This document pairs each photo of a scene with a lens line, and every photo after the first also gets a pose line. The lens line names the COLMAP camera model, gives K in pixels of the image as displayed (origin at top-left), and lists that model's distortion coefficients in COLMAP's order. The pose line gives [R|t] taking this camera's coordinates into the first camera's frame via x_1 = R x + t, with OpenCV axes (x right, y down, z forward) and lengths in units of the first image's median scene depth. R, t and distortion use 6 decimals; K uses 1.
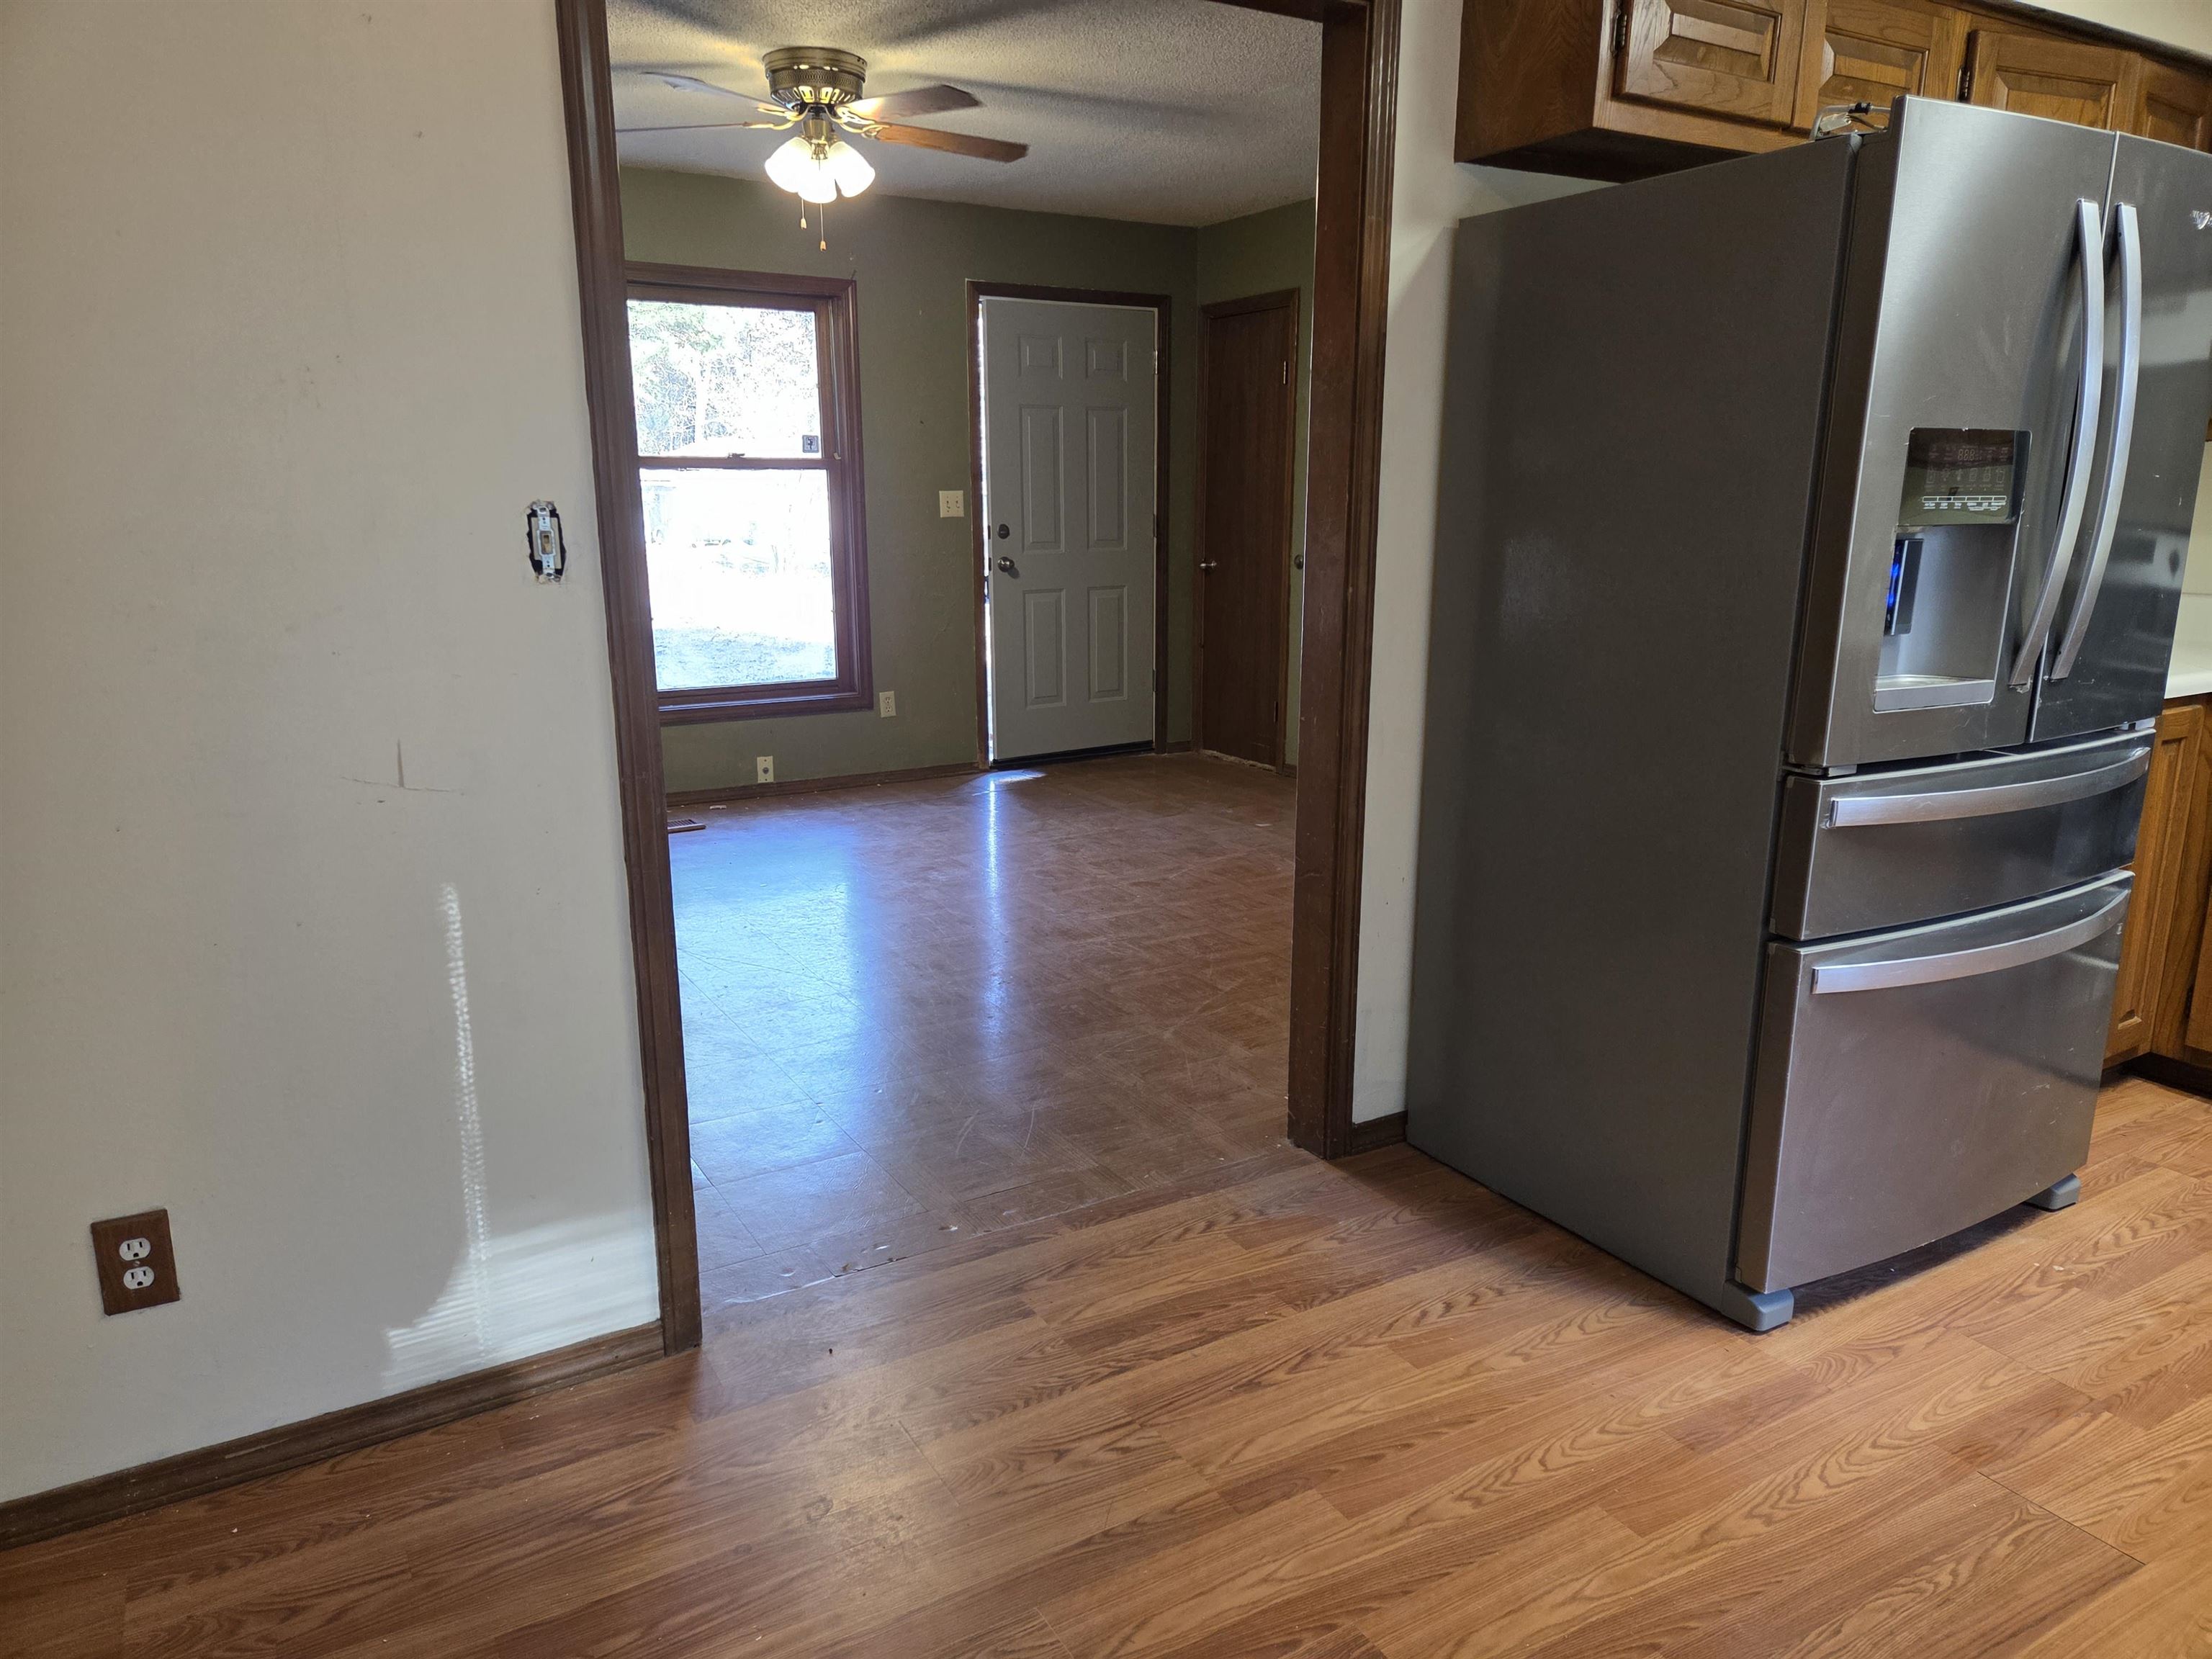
lens RADIAL K [[1475.2, 0, 1099.4], [0, 1475.2, 823.6], [0, 0, 1]] dist [0.073073, -0.060503]
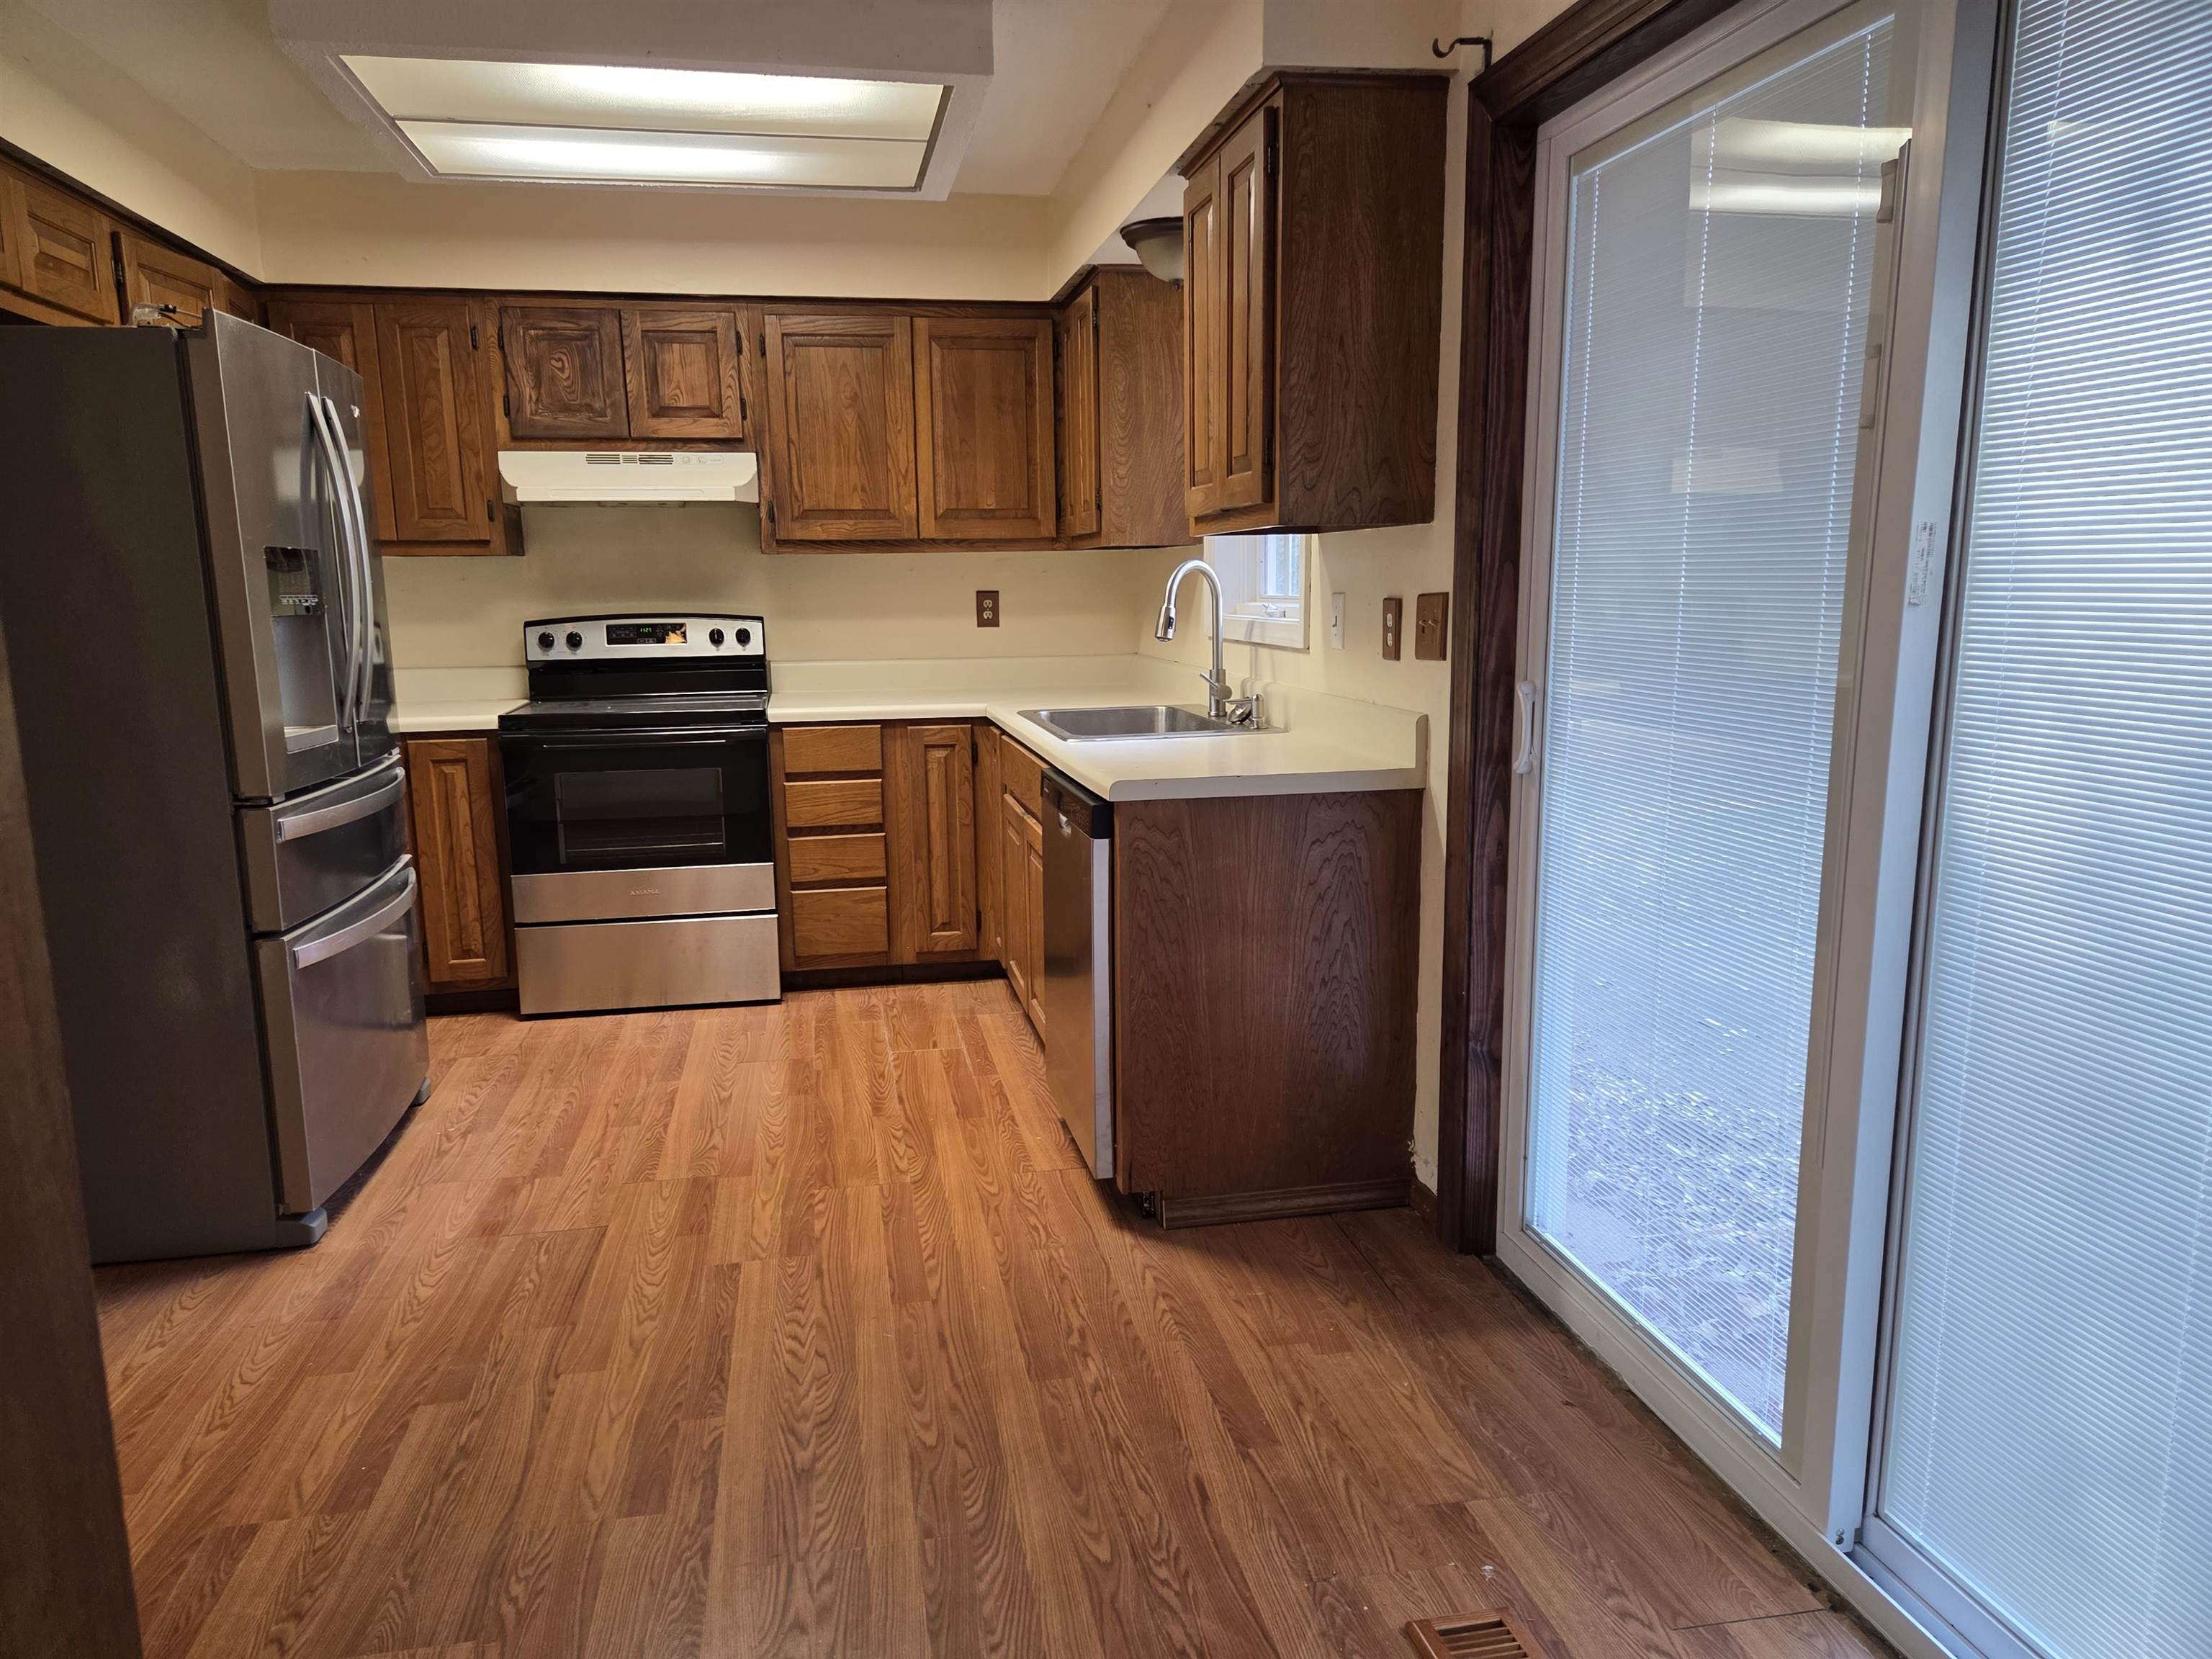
lens RADIAL K [[1475.2, 0, 1099.4], [0, 1475.2, 823.6], [0, 0, 1]] dist [0.073073, -0.060503]
pose [[0.334978, -0.158527, 0.928794, -0.493380], [0.224308, 0.970822, 0.084801, 0.036471], [-0.915137, 0.179929, 0.360763, -0.142547]]
